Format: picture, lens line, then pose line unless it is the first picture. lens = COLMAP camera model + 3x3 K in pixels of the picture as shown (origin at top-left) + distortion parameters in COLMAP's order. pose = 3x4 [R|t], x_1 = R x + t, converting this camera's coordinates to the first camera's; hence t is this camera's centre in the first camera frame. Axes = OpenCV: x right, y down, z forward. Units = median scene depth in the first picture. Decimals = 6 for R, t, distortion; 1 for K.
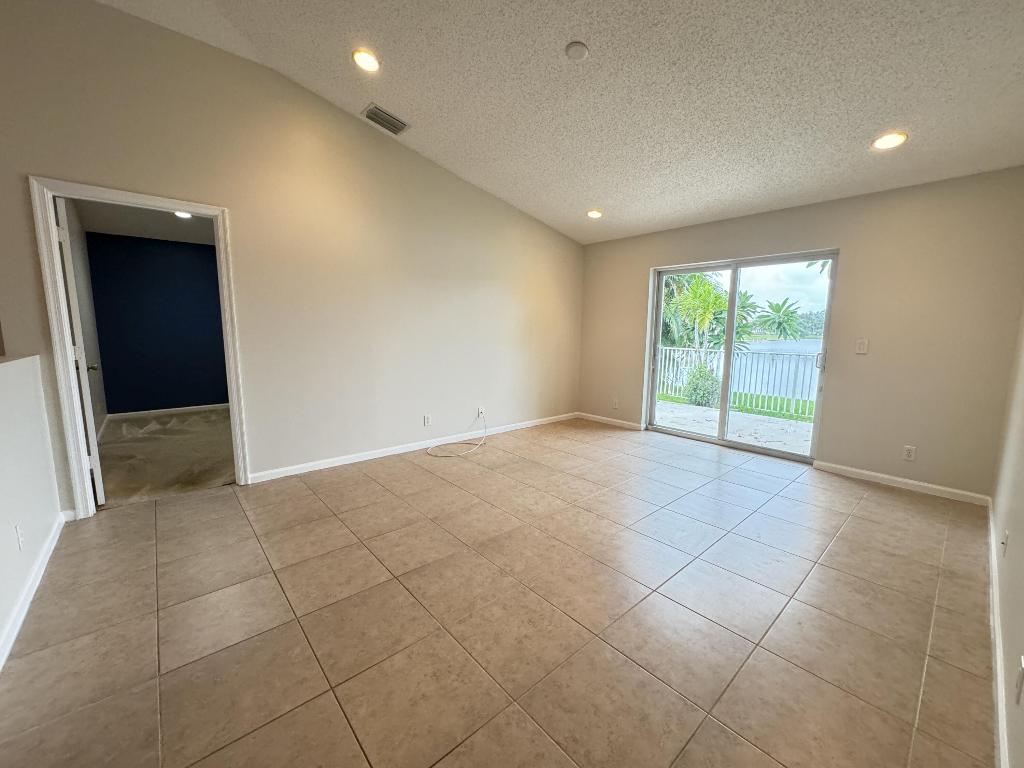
lens RADIAL K [[407.5, 0, 510.3], [0, 407.5, 385.9], [0, 0, 1]] dist [-0.005127, 0.001133]
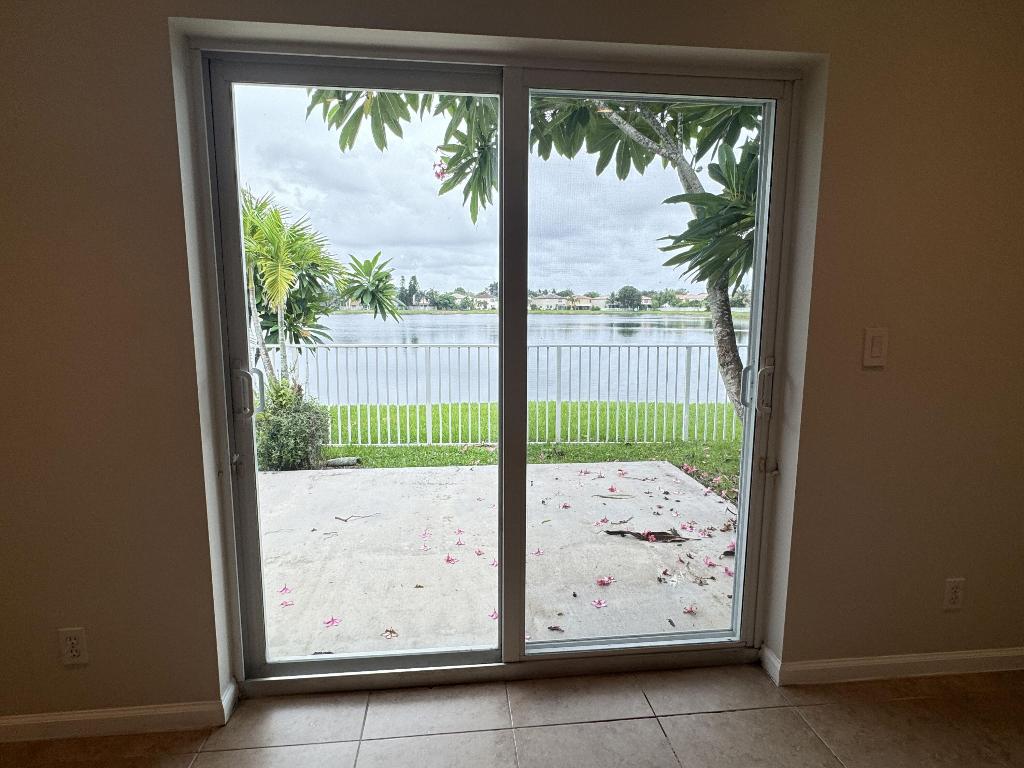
lens RADIAL K [[550.8, 0, 509.8], [0, 550.8, 383.9], [0, 0, 1]] dist [-0.002073, -0.000612]
pose [[0.569897, -0.116048, 0.813480, 0.099093], [0.111880, 0.991717, 0.063095, -0.050151], [-0.814064, 0.055054, 0.578160, 0.371633]]
